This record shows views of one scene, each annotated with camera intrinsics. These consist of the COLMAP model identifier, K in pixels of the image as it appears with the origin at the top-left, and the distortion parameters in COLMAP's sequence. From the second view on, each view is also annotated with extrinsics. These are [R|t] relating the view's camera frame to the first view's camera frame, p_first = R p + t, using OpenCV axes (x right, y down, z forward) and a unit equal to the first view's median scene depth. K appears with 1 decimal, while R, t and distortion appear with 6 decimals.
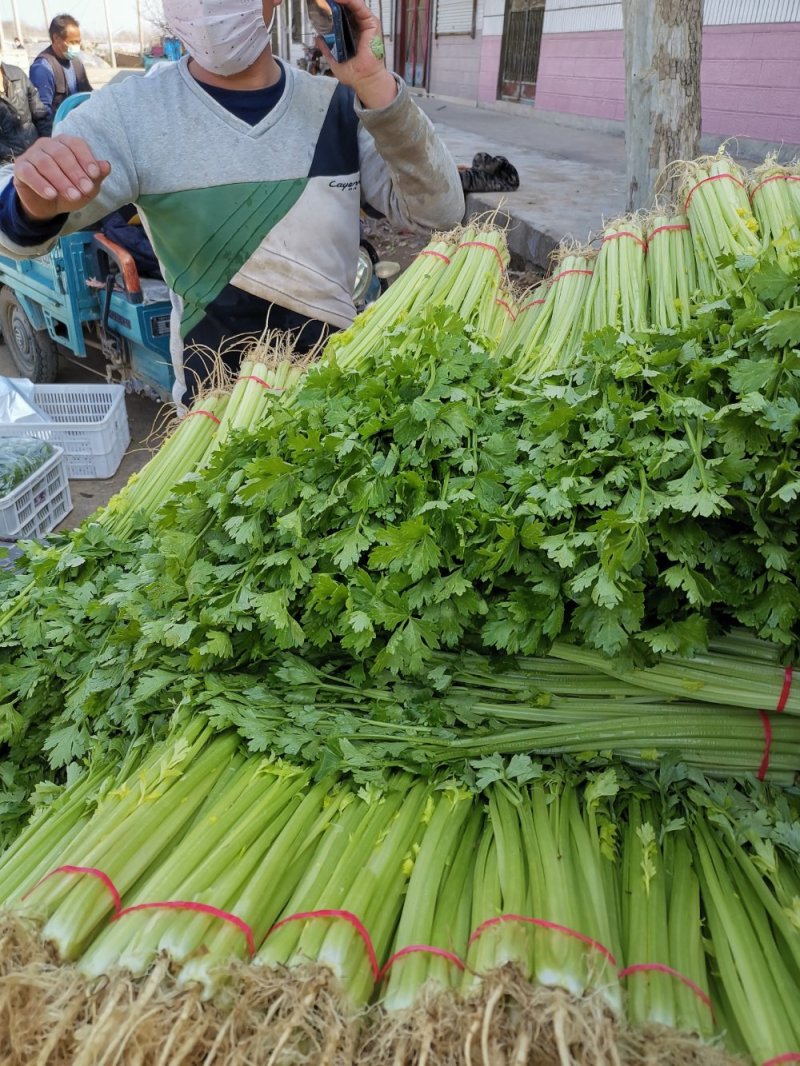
lens RADIAL K [[785.9, 0, 398.4], [0, 785.9, 639.5], [0, 0, 1]] dist [0.027700, -0.013889]
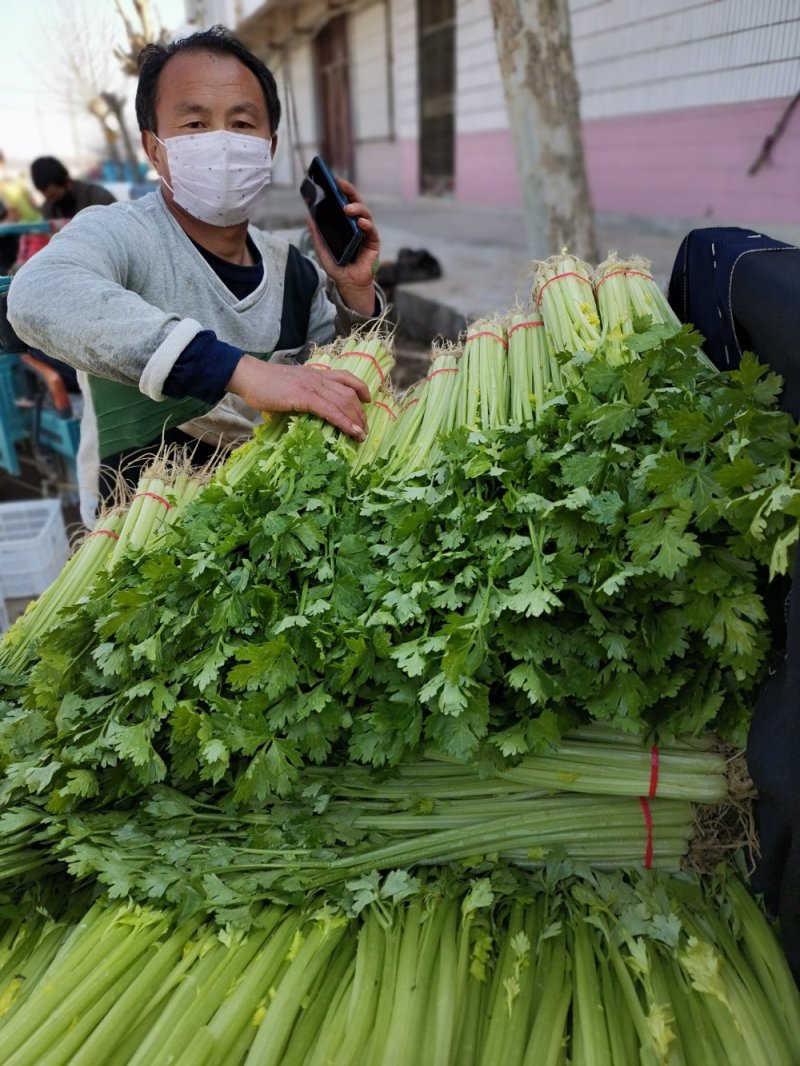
lens RADIAL K [[802.7, 0, 433.9], [0, 802.7, 634.6], [0, 0, 1]] dist [0.016259, -0.005402]
pose [[0.994175, -0.098715, 0.043253, 0.176609], [0.102310, 0.990602, -0.090773, -0.043681], [-0.033886, 0.094670, 0.994932, -0.007927]]
